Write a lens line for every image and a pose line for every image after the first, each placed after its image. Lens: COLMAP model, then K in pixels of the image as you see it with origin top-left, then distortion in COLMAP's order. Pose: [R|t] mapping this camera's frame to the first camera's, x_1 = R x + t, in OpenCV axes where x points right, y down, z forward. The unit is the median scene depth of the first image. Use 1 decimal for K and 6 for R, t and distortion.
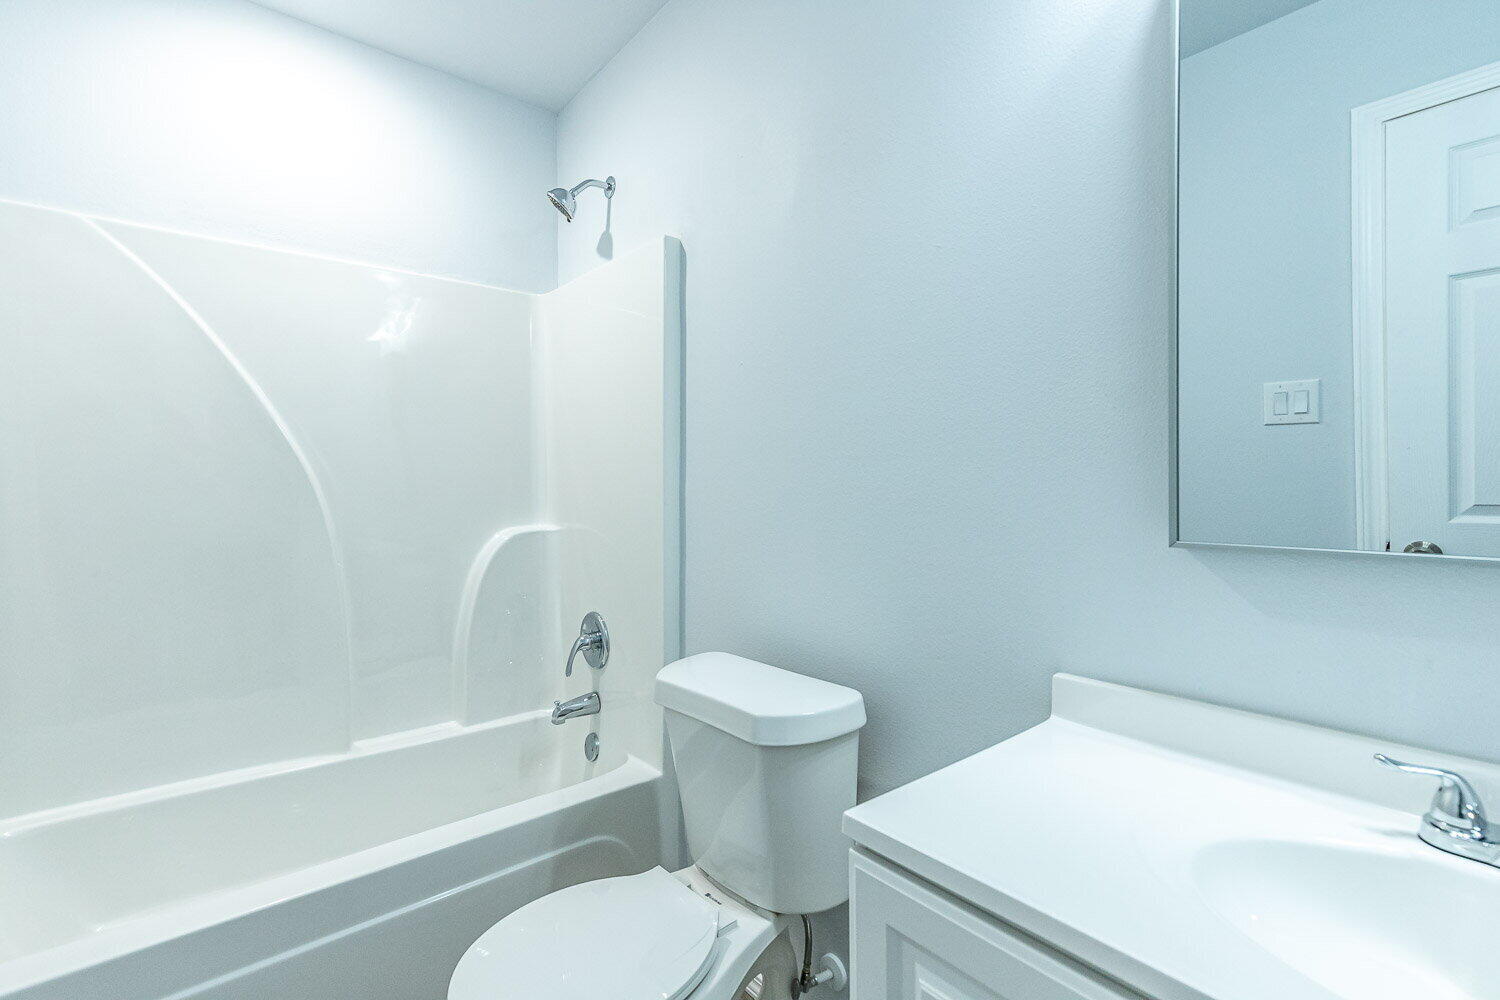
lens RADIAL K [[674.1, 0, 744.9], [0, 674.1, 498.2], [0, 0, 1]] dist [0.007635, -0.000354]
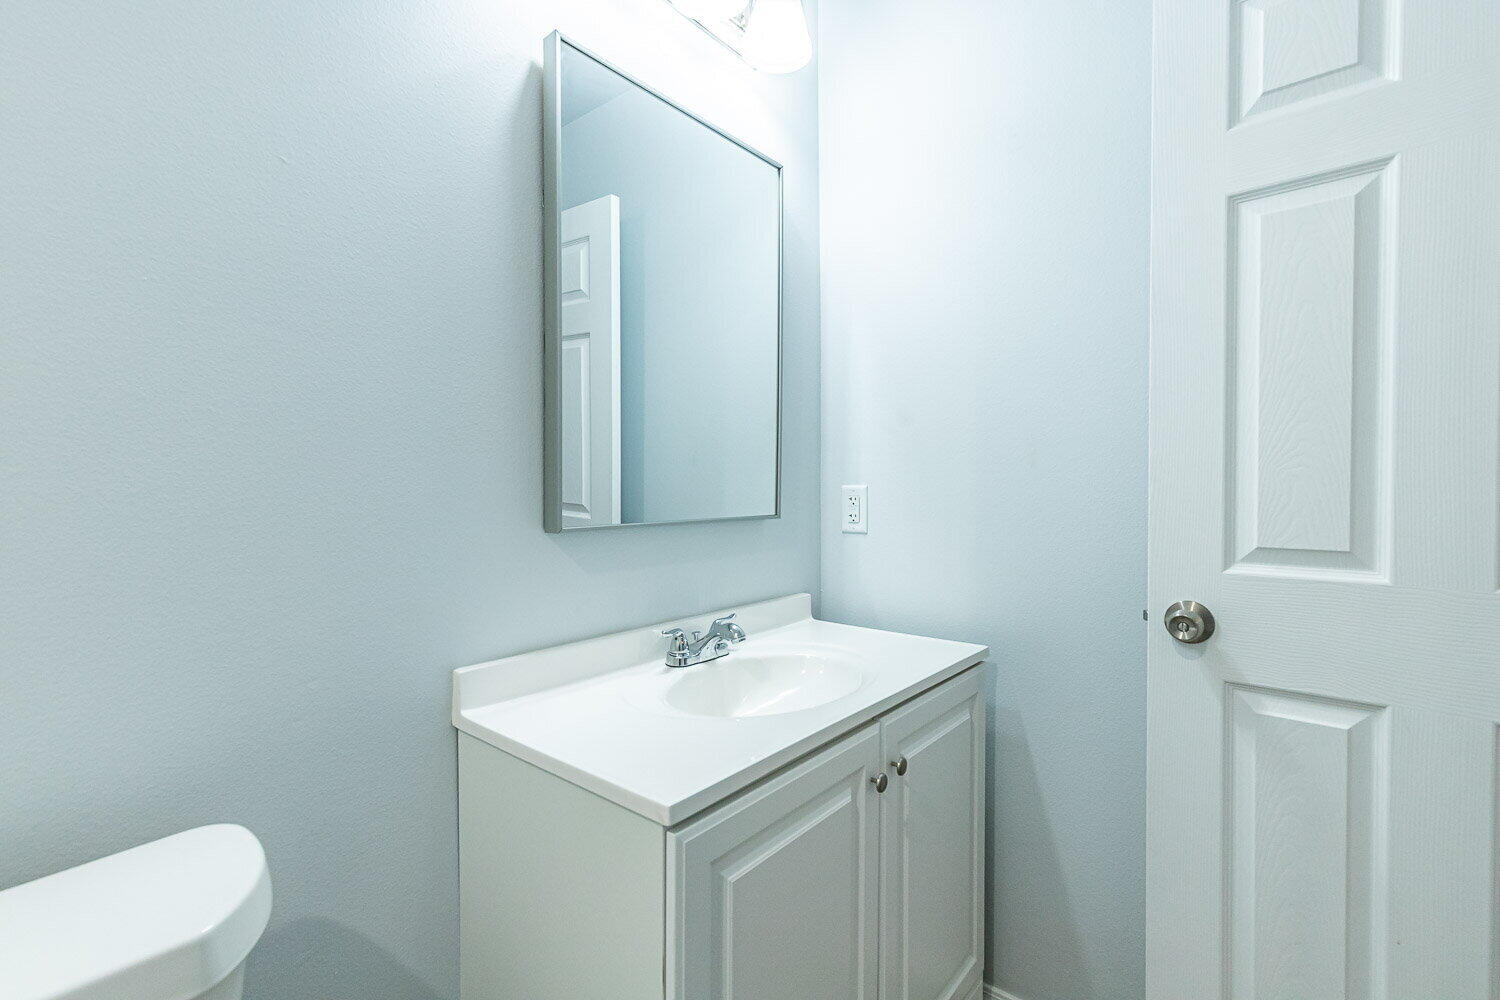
lens RADIAL K [[674.1, 0, 744.9], [0, 674.1, 498.2], [0, 0, 1]] dist [0.007635, -0.000354]
pose [[-0.180600, -0.012455, 0.983478, -0.346467], [0.020885, 0.999646, 0.016495, -0.003640], [-0.983335, 0.023519, -0.180276, 0.424286]]
